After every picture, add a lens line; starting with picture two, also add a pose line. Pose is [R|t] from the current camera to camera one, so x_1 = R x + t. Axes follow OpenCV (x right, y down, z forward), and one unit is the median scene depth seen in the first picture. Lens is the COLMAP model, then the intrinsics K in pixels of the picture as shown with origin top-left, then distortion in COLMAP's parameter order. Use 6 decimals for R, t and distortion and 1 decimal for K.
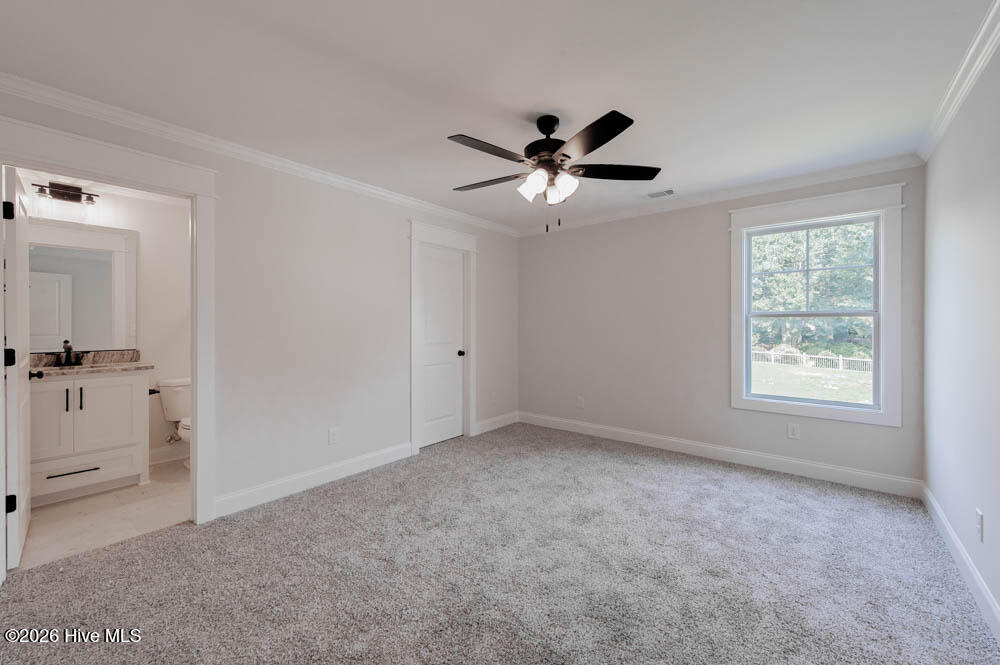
lens RADIAL K [[398.7, 0, 495.7], [0, 398.7, 328.2], [0, 0, 1]] dist [-0.000099, -0.000038]
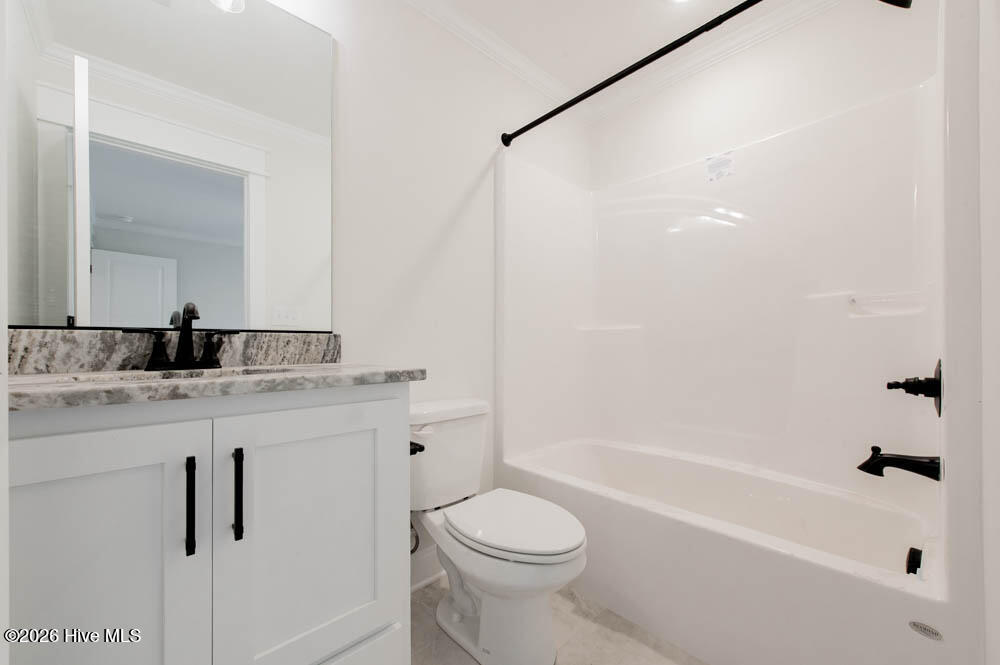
lens RADIAL K [[397.2, 0, 501.4], [0, 397.2, 344.8], [0, 0, 1]] dist [0.000384, -0.000061]
pose [[0.992267, -0.003177, -0.124081, -0.765609], [0.002466, 0.999980, -0.005885, 0.076859], [0.124097, 0.005534, 0.992255, 0.700194]]
